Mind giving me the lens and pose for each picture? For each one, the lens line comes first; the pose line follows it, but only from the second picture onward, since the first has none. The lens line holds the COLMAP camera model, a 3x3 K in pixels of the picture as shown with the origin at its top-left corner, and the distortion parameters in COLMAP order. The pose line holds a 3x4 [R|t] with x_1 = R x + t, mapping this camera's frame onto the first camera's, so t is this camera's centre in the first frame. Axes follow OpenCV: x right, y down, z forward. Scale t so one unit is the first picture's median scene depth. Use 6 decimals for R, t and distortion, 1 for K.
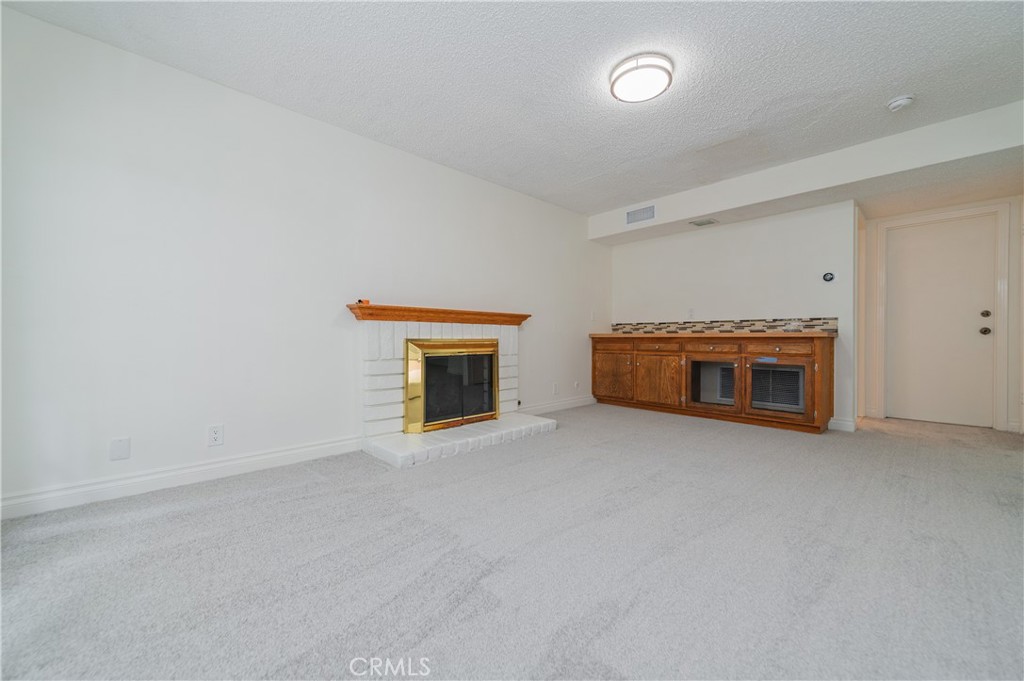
lens RADIAL K [[398.7, 0, 513.5], [0, 398.7, 343.8], [0, 0, 1]] dist [0.001492, -0.000216]
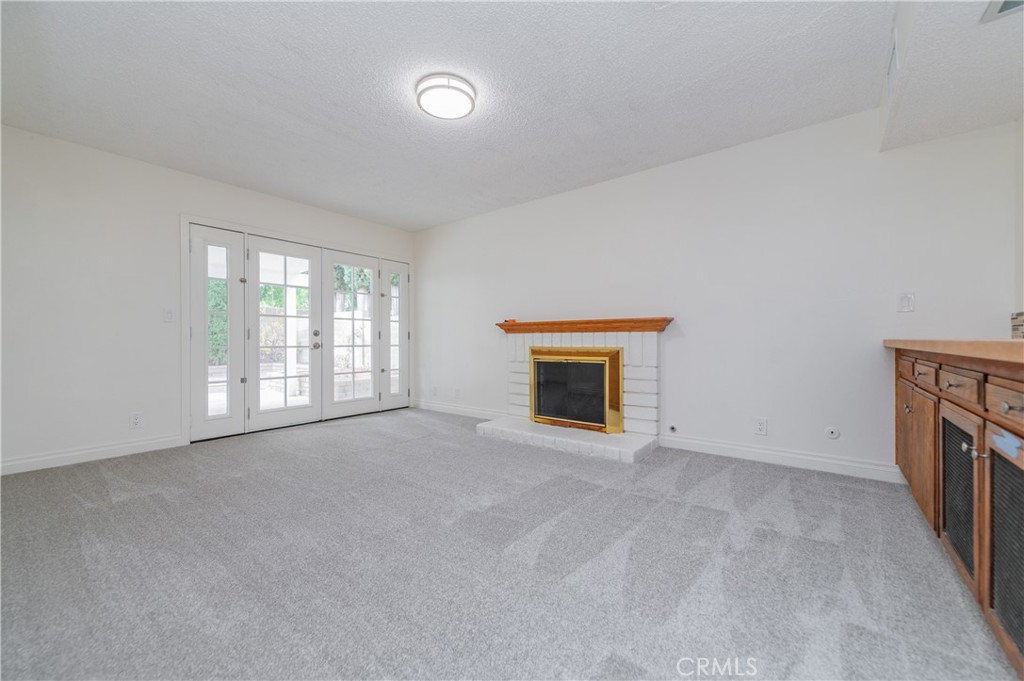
lens RADIAL K [[398.7, 0, 518.4], [0, 398.7, 341.7], [0, 0, 1]] dist [0.001492, -0.000216]
pose [[0.154496, 0.003652, -0.987987, 0.911960], [-0.011480, 0.999932, 0.001900, -0.027746], [0.987927, 0.011049, 0.154528, 0.691087]]
